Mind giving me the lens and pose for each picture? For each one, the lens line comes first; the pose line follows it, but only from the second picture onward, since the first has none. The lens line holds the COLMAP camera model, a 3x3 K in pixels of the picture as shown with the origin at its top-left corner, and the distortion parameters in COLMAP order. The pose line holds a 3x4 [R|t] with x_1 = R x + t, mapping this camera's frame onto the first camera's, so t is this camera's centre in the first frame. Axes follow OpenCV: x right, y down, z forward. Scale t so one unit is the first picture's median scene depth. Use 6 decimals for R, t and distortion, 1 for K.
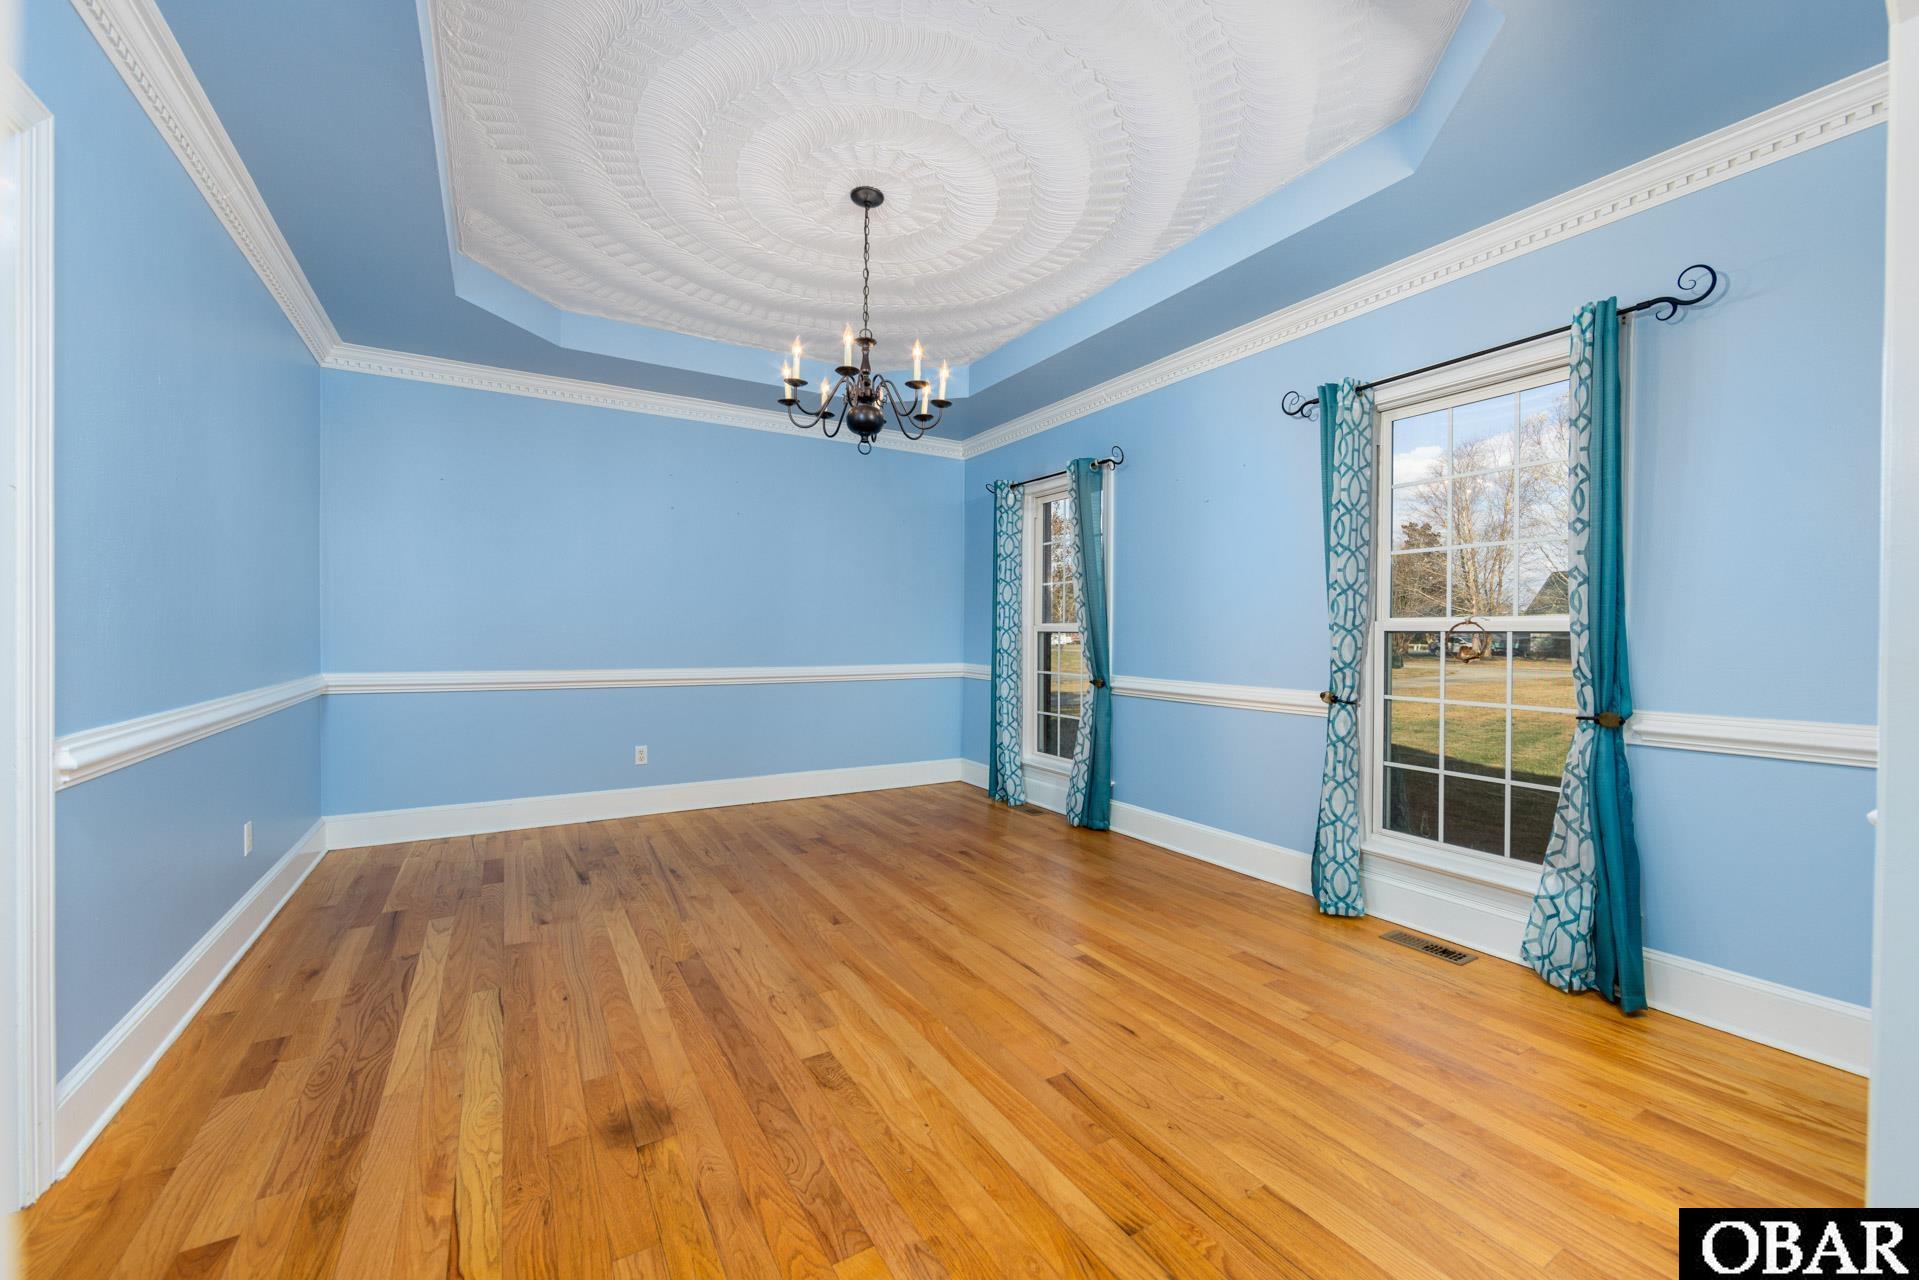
lens RADIAL K [[751.0, 0, 955.6], [0, 751.0, 636.3], [0, 0, 1]] dist [-0.002775, -0.001027]
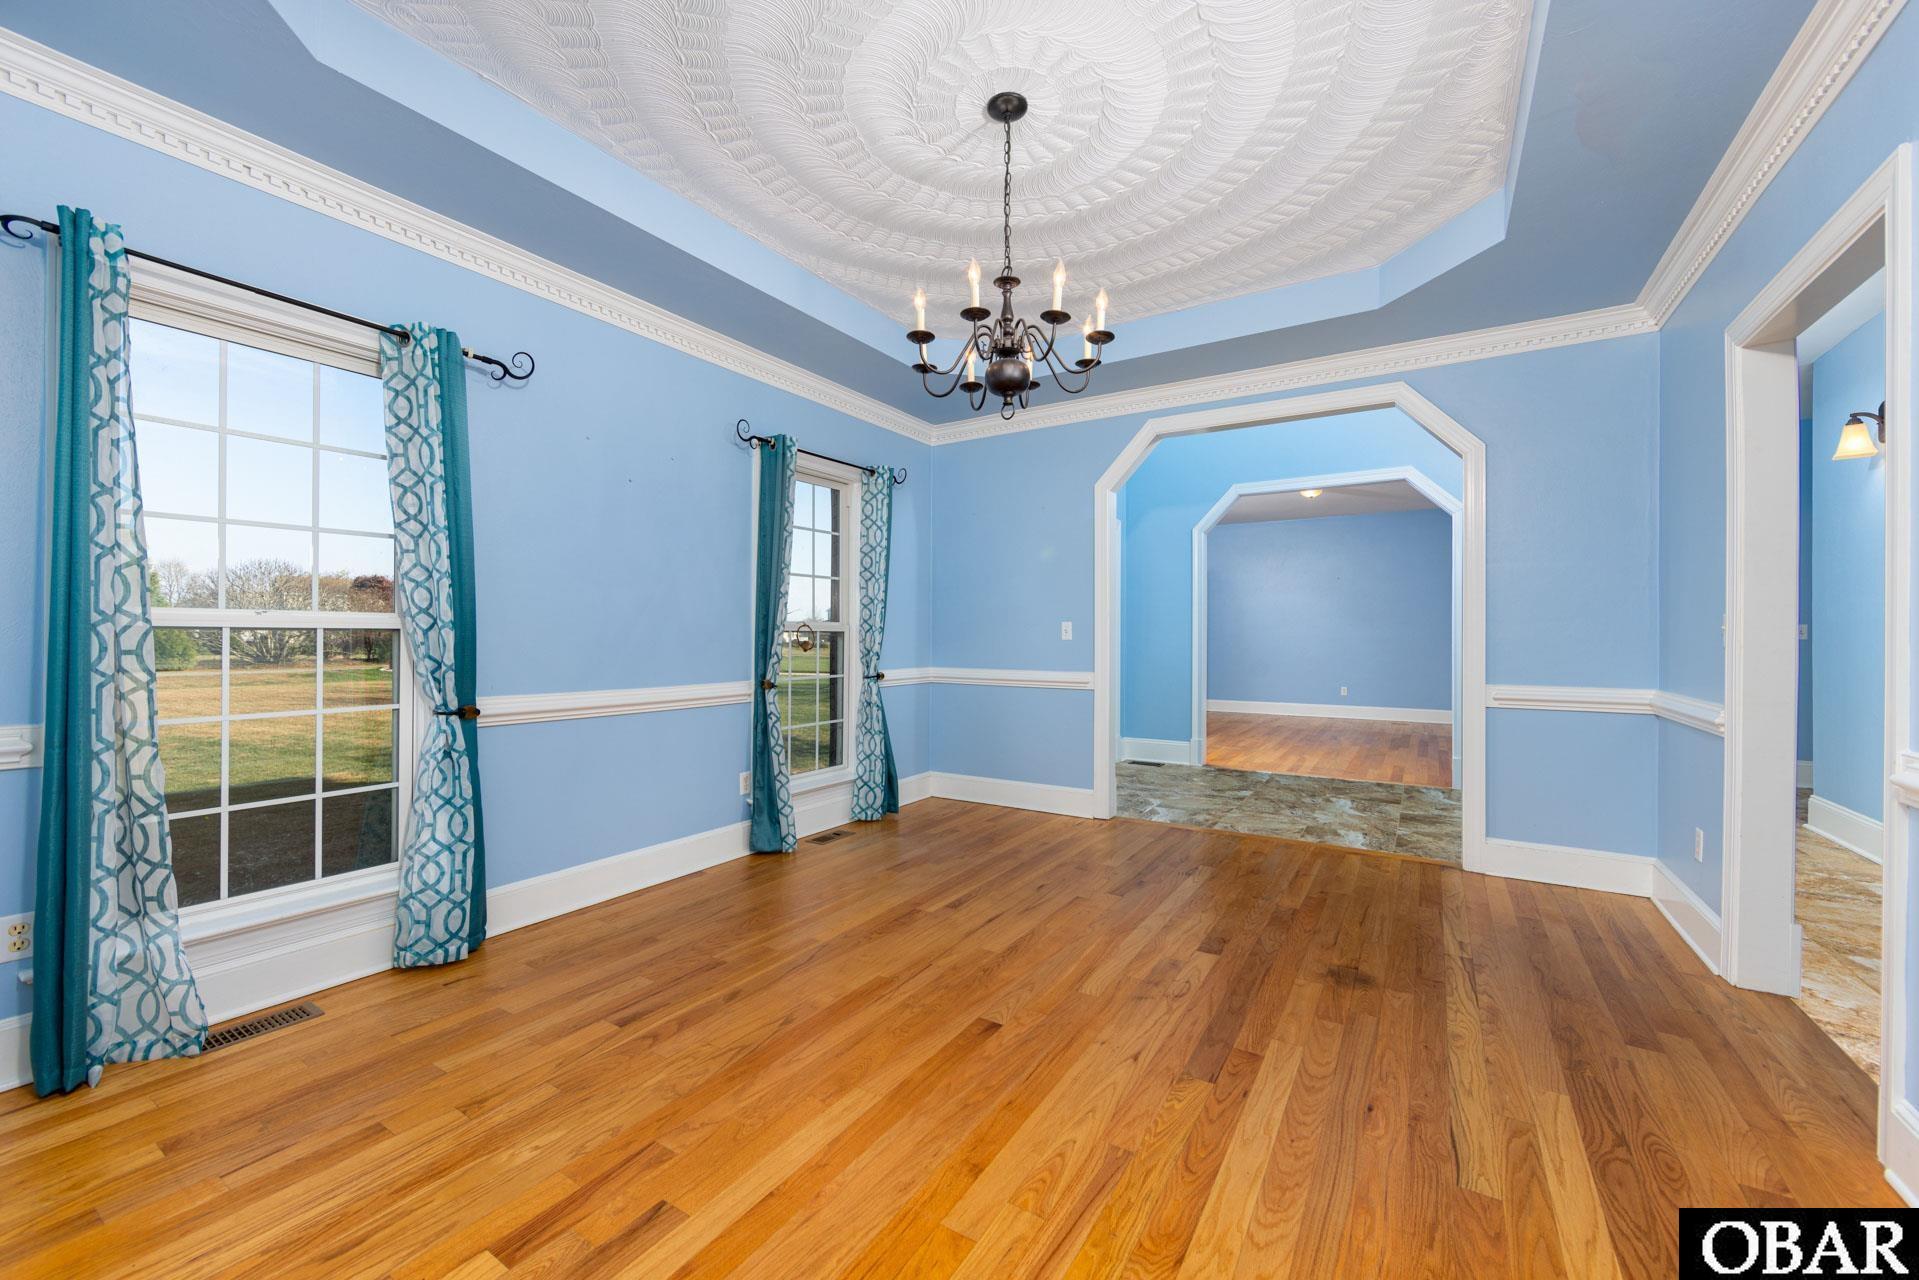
lens RADIAL K [[751.0, 0, 960.7], [0, 751.0, 643.6], [0, 0, 1]] dist [-0.002775, -0.001027]
pose [[-0.453313, -0.015096, 0.891224, -0.902648], [-0.002756, 0.999876, 0.015535, -0.010330], [-0.891347, 0.004586, -0.453298, 1.538819]]
